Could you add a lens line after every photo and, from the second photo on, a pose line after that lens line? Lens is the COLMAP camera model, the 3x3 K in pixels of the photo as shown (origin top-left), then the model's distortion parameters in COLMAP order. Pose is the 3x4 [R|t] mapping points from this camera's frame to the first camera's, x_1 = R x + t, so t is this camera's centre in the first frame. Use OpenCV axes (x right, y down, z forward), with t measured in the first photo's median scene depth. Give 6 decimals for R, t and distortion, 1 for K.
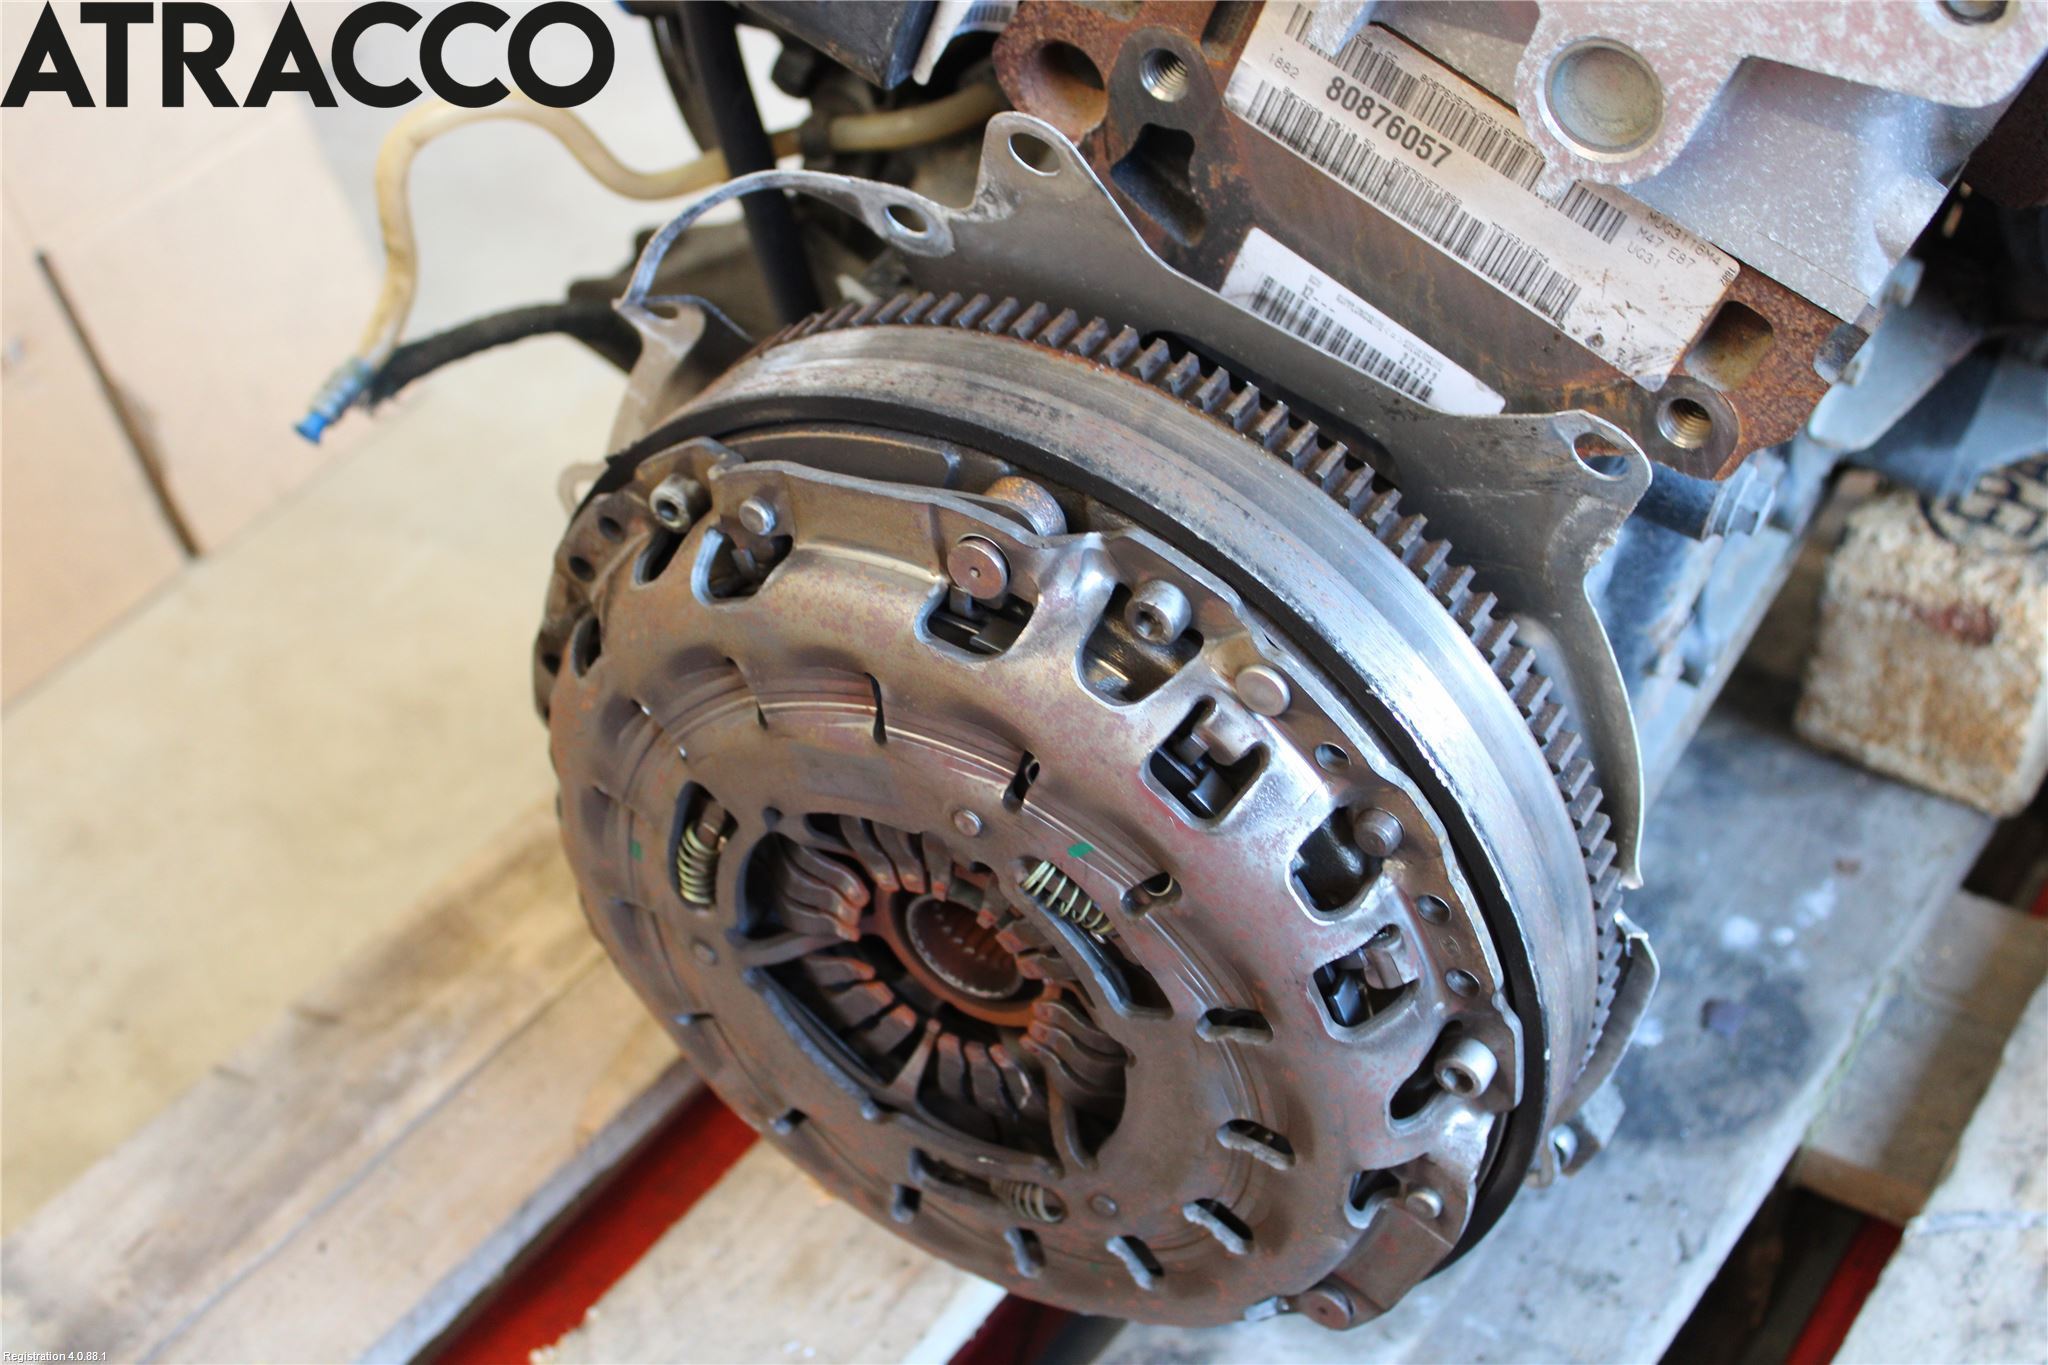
lens RADIAL K [[2827.2, 0, 1023.8], [0, 2827.2, 677.1], [0, 0, 1]] dist [-0.025273, 0.000000]
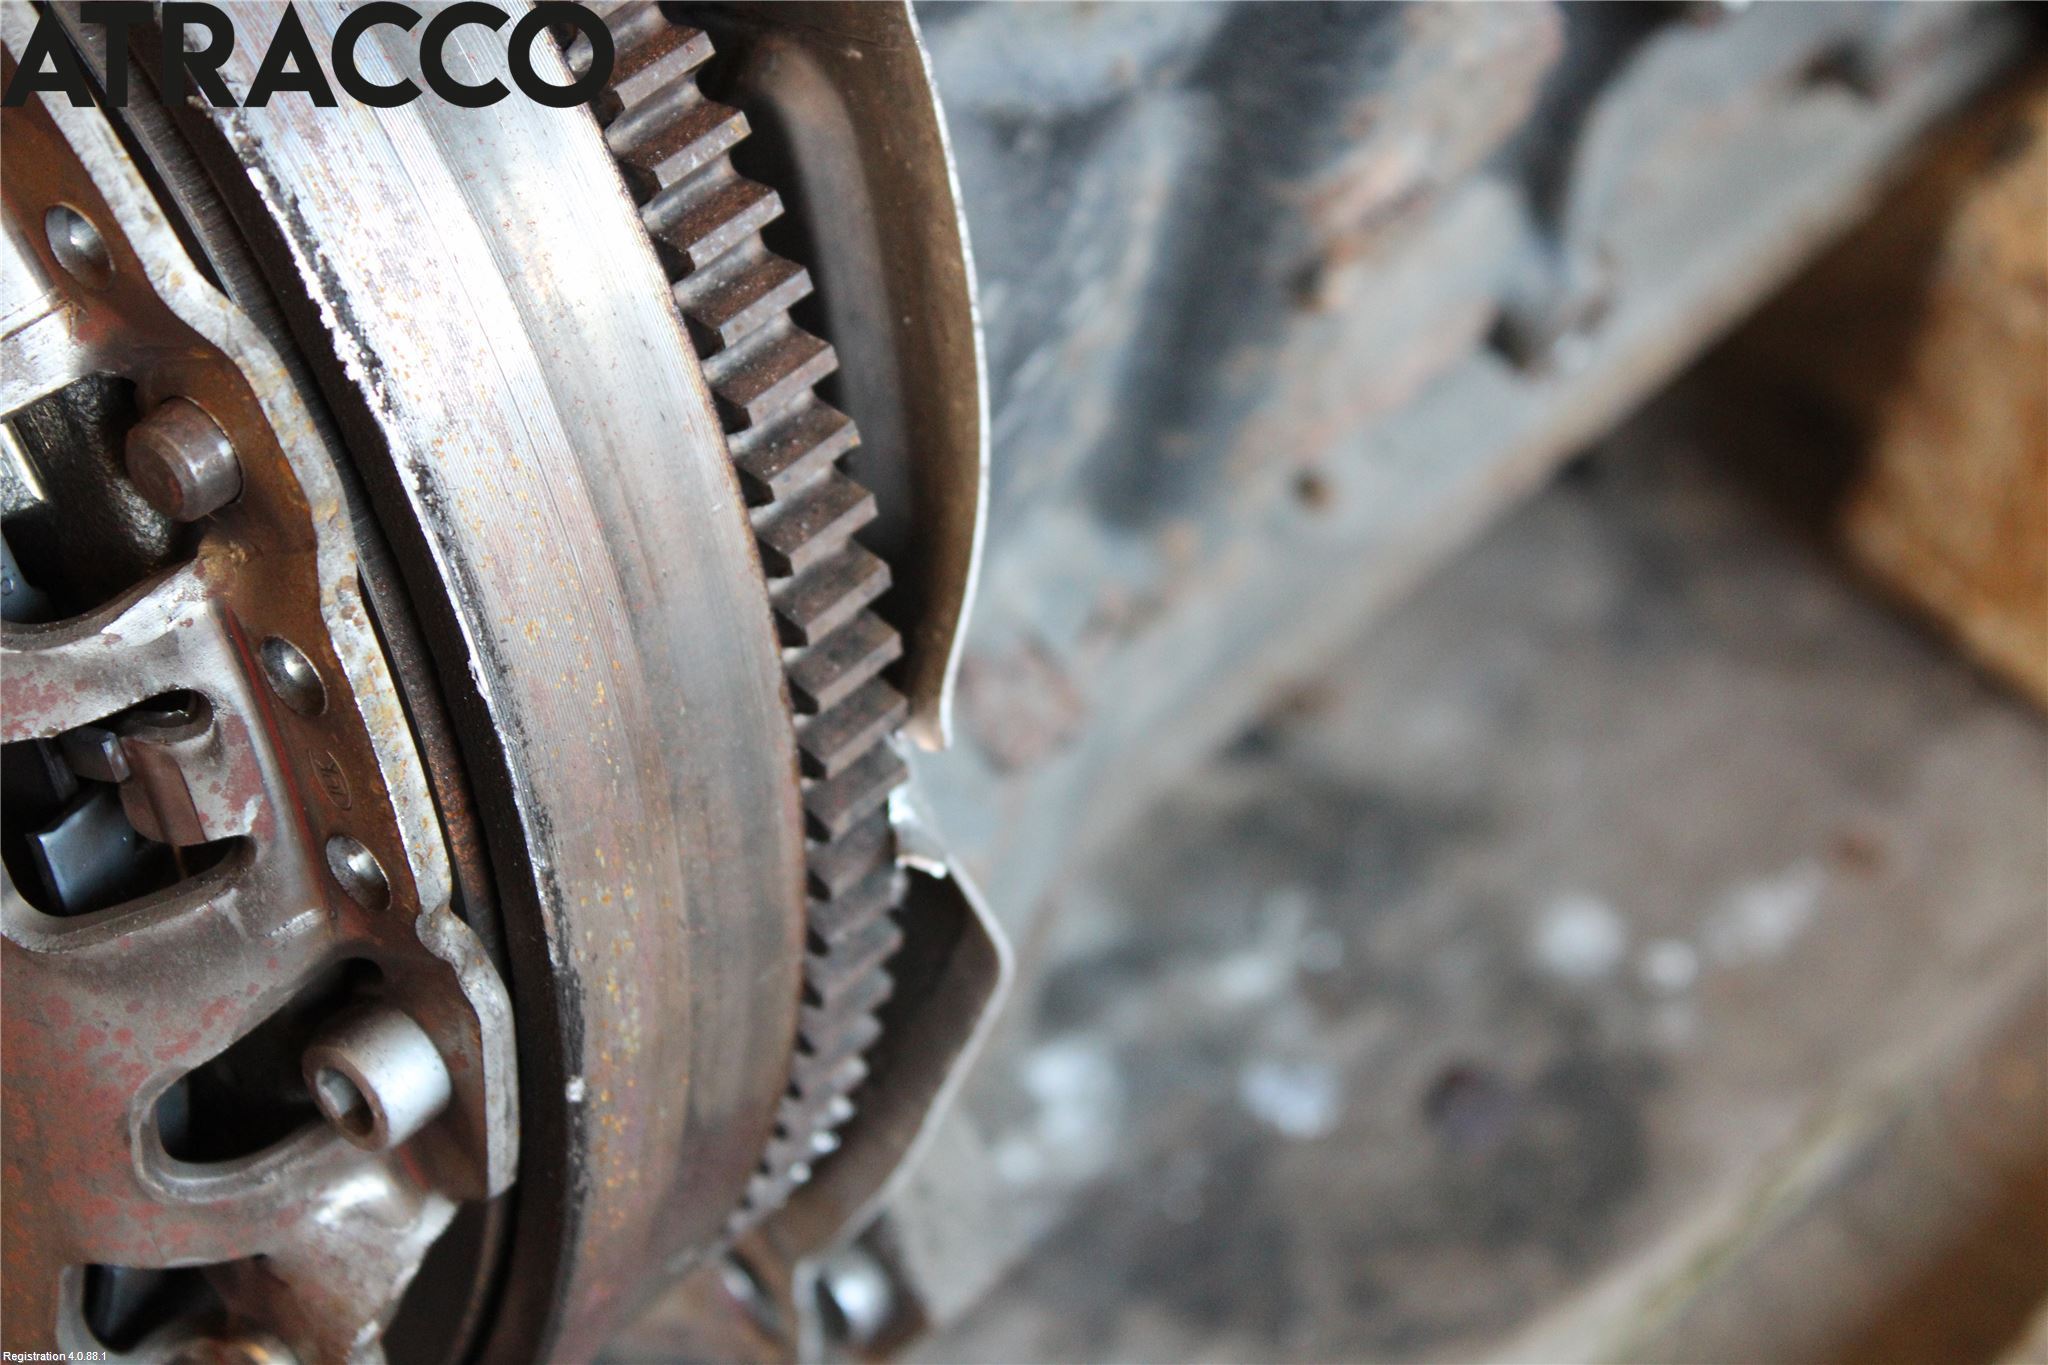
lens RADIAL K [[5186.0, 0, 1022.8], [0, 5186.0, 685.8], [0, 0, 1]] dist [0.041416, 0.000000]
pose [[0.975109, 0.221074, 0.016978, 0.190563], [-0.221712, 0.971353, 0.085536, -0.002479], [0.002418, -0.087171, 0.996190, 0.213850]]
